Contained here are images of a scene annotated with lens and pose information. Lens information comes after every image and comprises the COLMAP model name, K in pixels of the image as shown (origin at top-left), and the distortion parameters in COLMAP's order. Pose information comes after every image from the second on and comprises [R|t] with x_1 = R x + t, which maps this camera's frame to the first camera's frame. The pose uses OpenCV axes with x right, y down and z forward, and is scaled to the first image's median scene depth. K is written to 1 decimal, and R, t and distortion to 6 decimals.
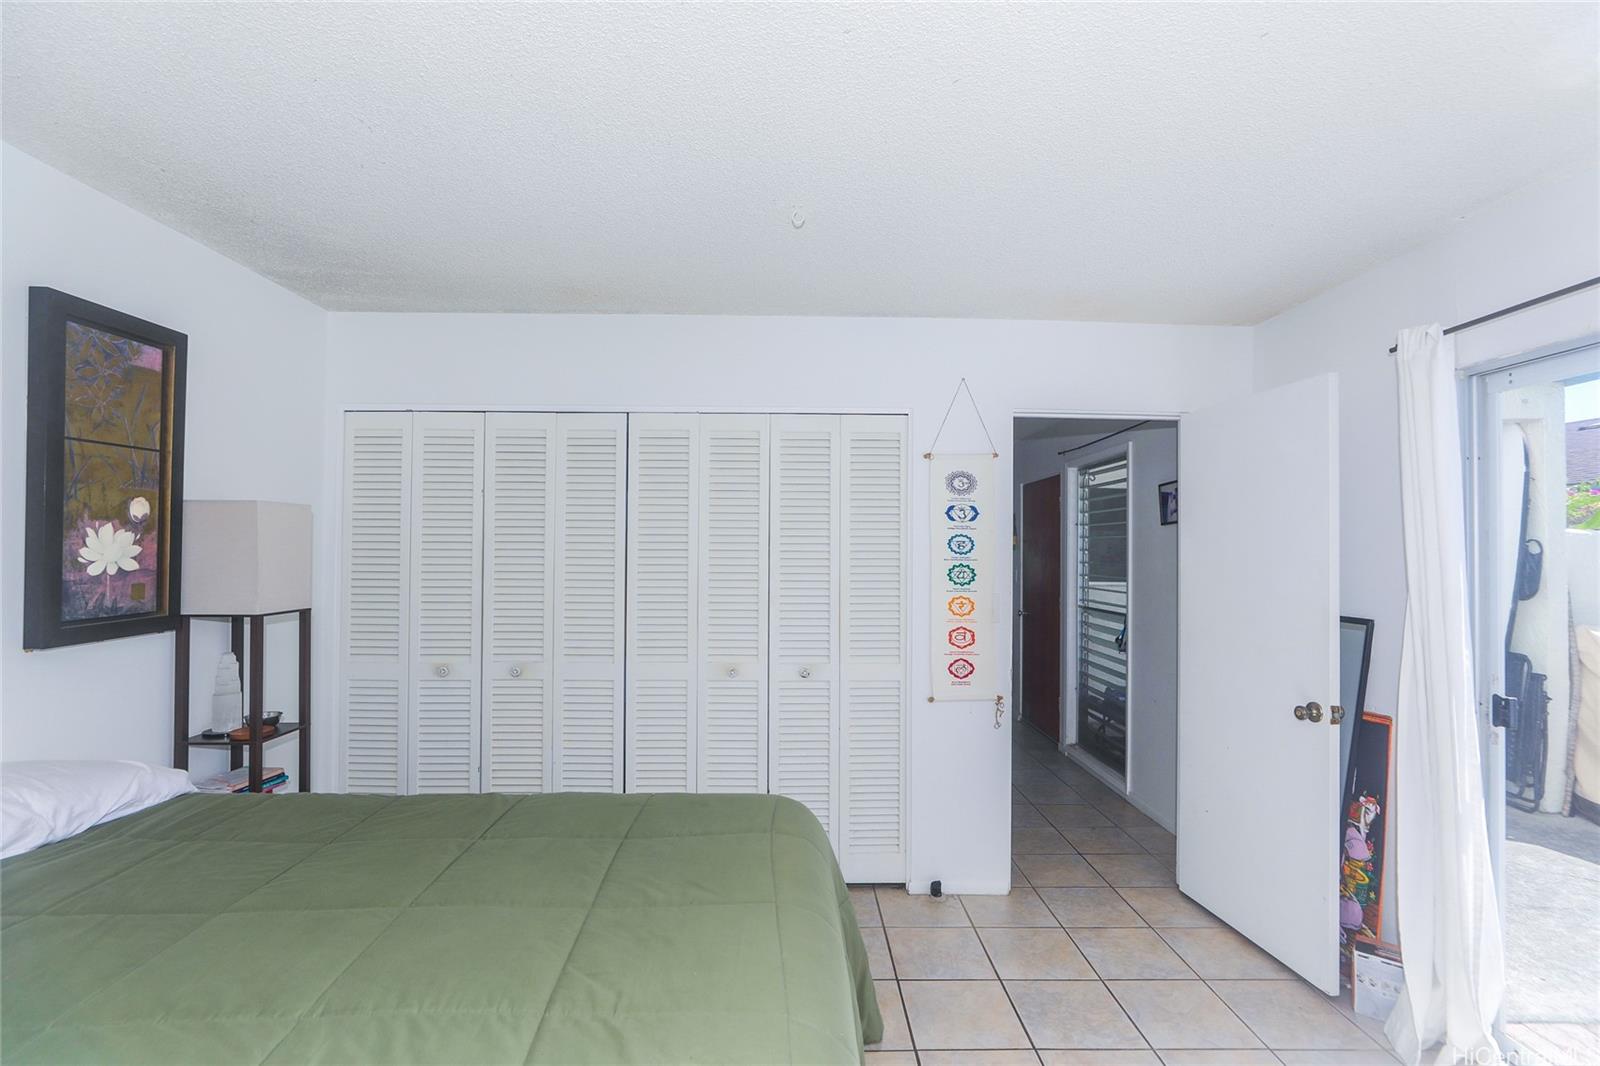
lens RADIAL K [[740.5, 0, 802.4], [0, 740.5, 534.0], [0, 0, 1]] dist [-0.018621, 0.003152]
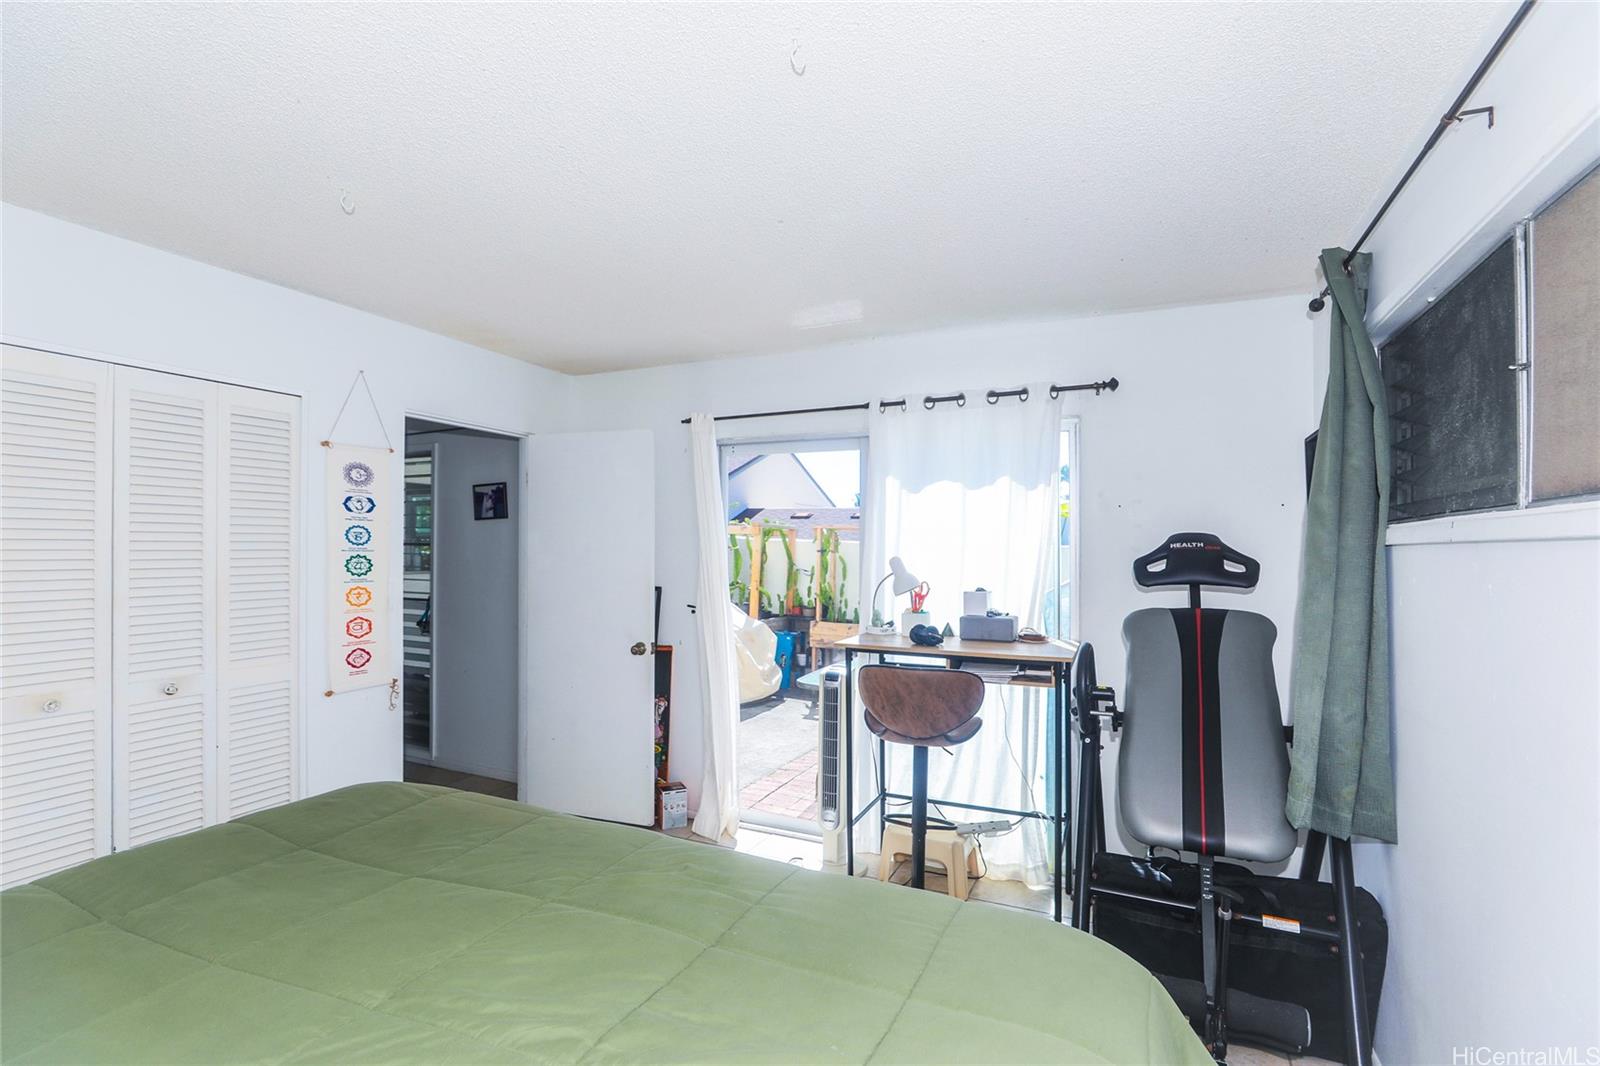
lens RADIAL K [[740.5, 0, 813.7], [0, 740.5, 541.1], [0, 0, 1]] dist [-0.018621, 0.003152]
pose [[0.435566, 0.004435, 0.900146, -0.417491], [-0.027376, 0.999591, 0.008322, -0.003589], [-0.899740, -0.028267, 0.435509, 0.005205]]
